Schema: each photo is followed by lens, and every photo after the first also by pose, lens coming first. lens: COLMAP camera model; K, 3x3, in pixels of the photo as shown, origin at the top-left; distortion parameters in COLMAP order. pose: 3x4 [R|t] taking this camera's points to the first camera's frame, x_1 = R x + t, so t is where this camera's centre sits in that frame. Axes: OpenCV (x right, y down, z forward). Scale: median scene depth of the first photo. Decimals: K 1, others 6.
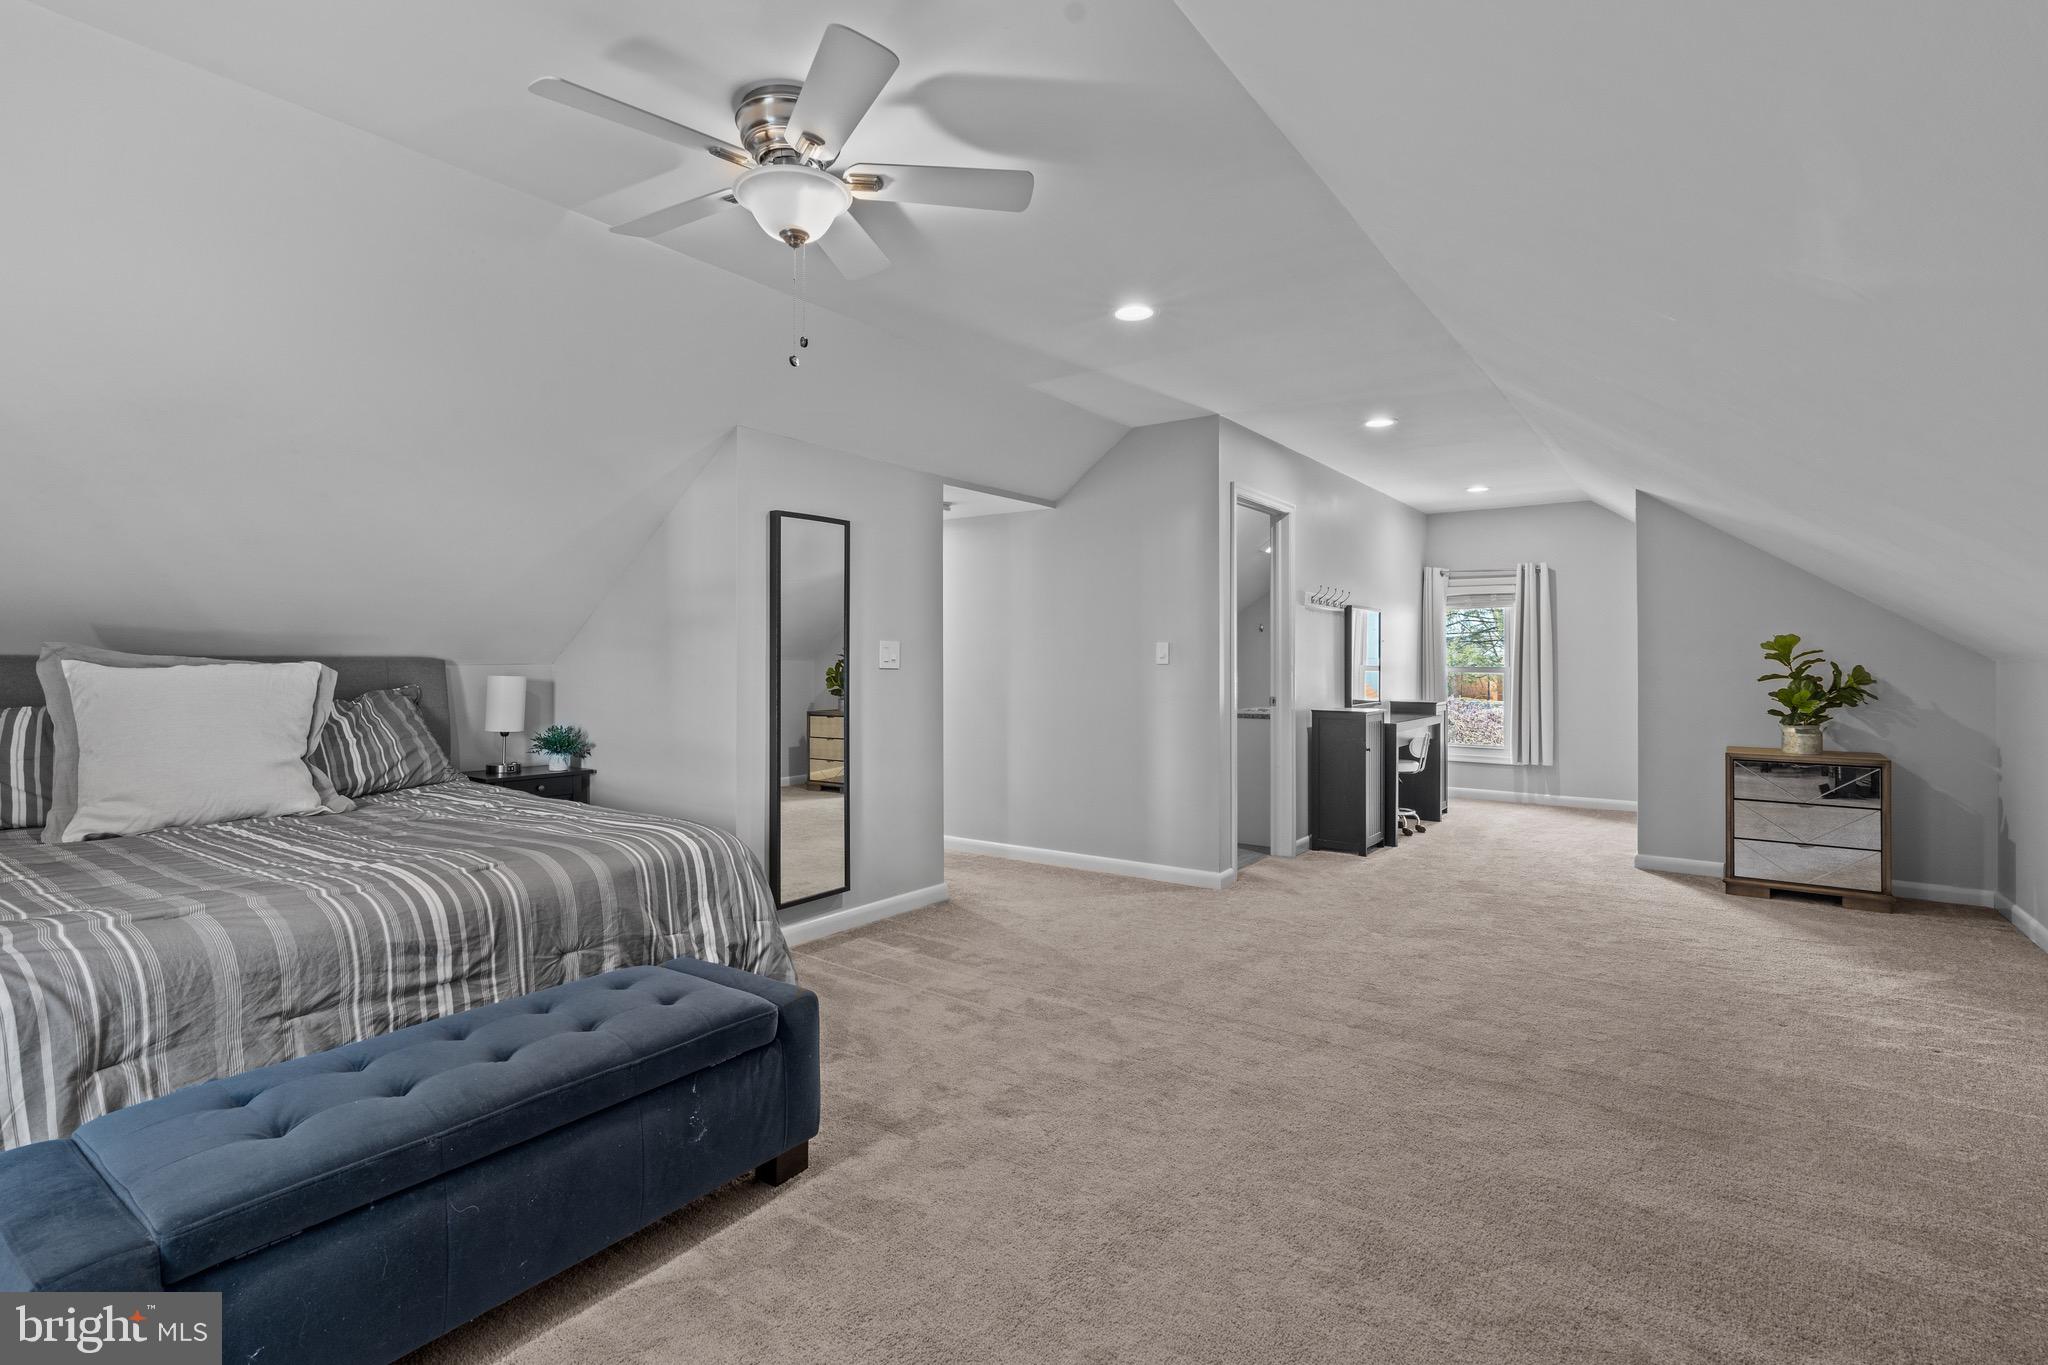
lens RADIAL K [[959.1, 0, 1026.6], [0, 959.1, 657.5], [0, 0, 1]] dist [0.000935, 0.000502]
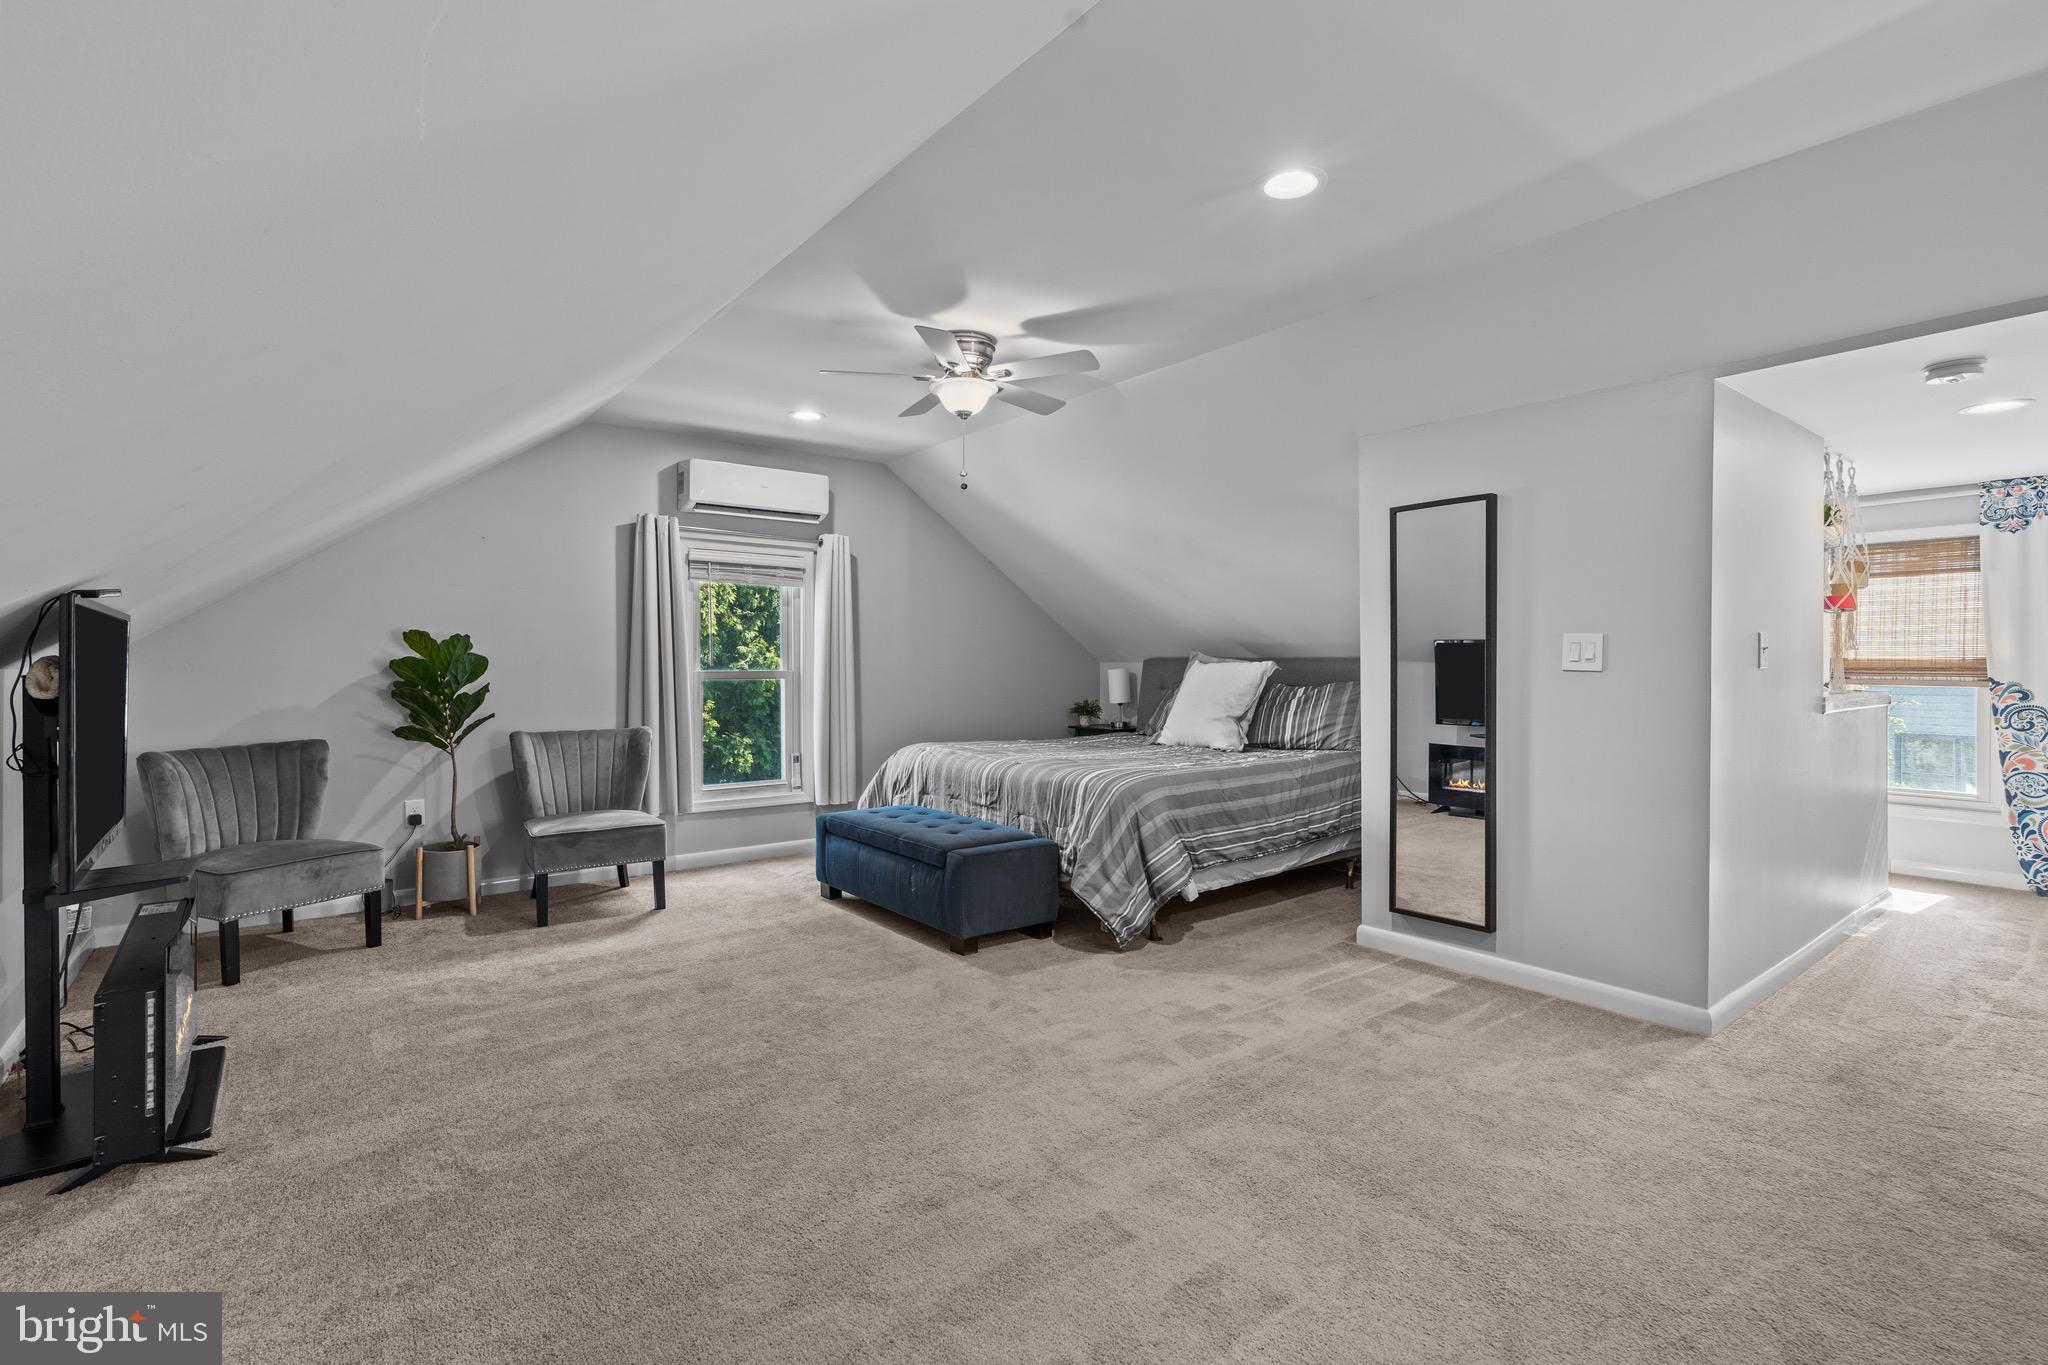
lens RADIAL K [[959.1, 0, 1026.6], [0, 959.1, 657.5], [0, 0, 1]] dist [0.000935, 0.000502]
pose [[-0.280386, -0.004584, -0.959876, 0.944797], [0.004810, 0.999969, -0.006180, 0.005670], [0.959875, -0.006350, -0.280355, 1.083140]]
